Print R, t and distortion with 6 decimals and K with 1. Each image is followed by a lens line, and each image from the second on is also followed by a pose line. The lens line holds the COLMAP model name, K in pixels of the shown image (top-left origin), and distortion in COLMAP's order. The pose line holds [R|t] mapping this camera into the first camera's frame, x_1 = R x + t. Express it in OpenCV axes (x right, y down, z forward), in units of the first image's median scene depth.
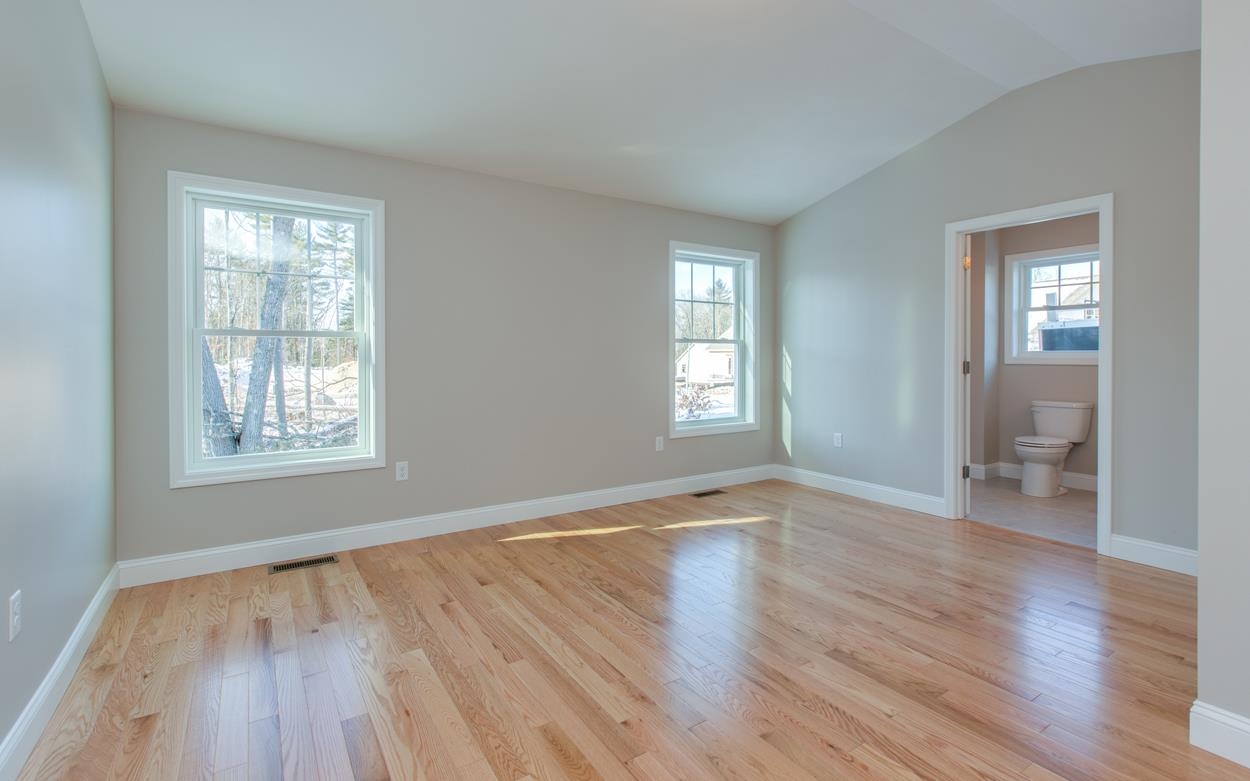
lens RADIAL K [[582.8, 0, 634.0], [0, 582.8, 360.6], [0, 0, 1]] dist [0.006157, -0.001620]
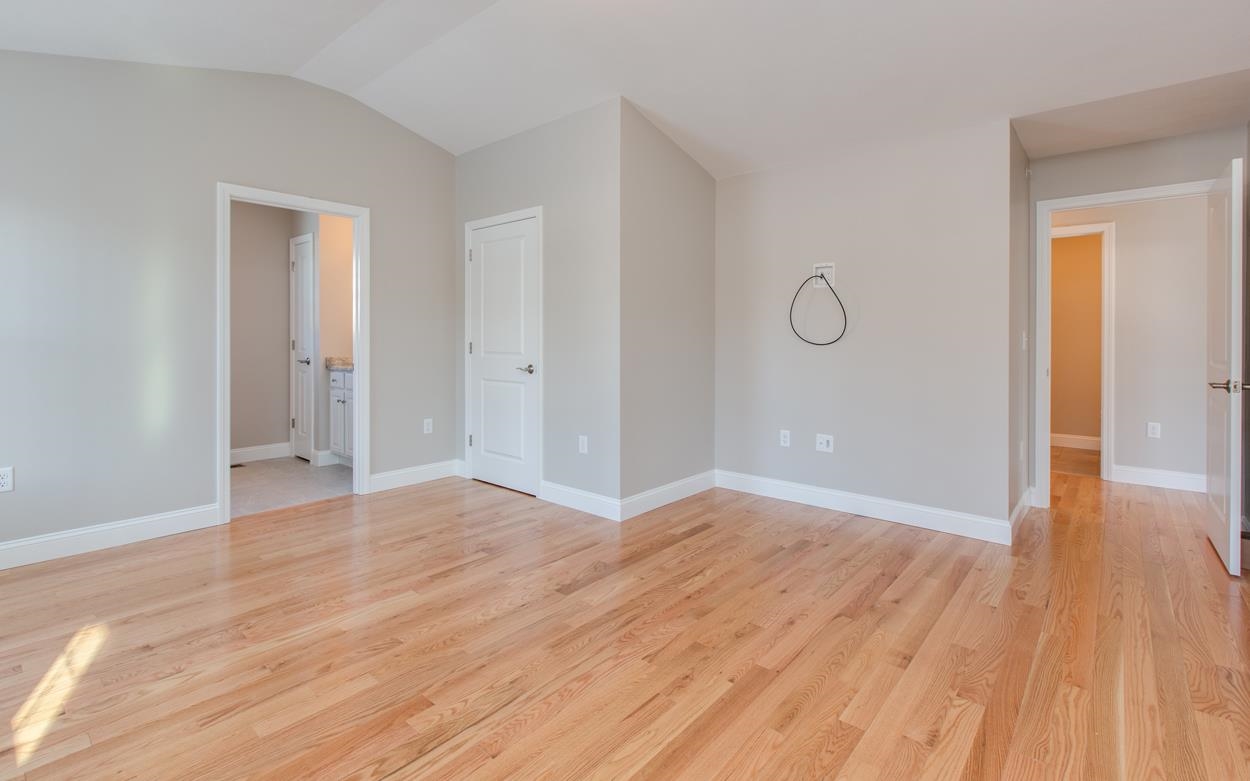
lens RADIAL K [[582.8, 0, 606.5], [0, 582.8, 338.8], [0, 0, 1]] dist [0.006157, -0.001620]
pose [[-0.266441, -0.004027, 0.963843, -0.699620], [0.005378, 0.999969, 0.005664, -0.008411], [-0.963836, 0.006693, -0.266412, 1.069044]]
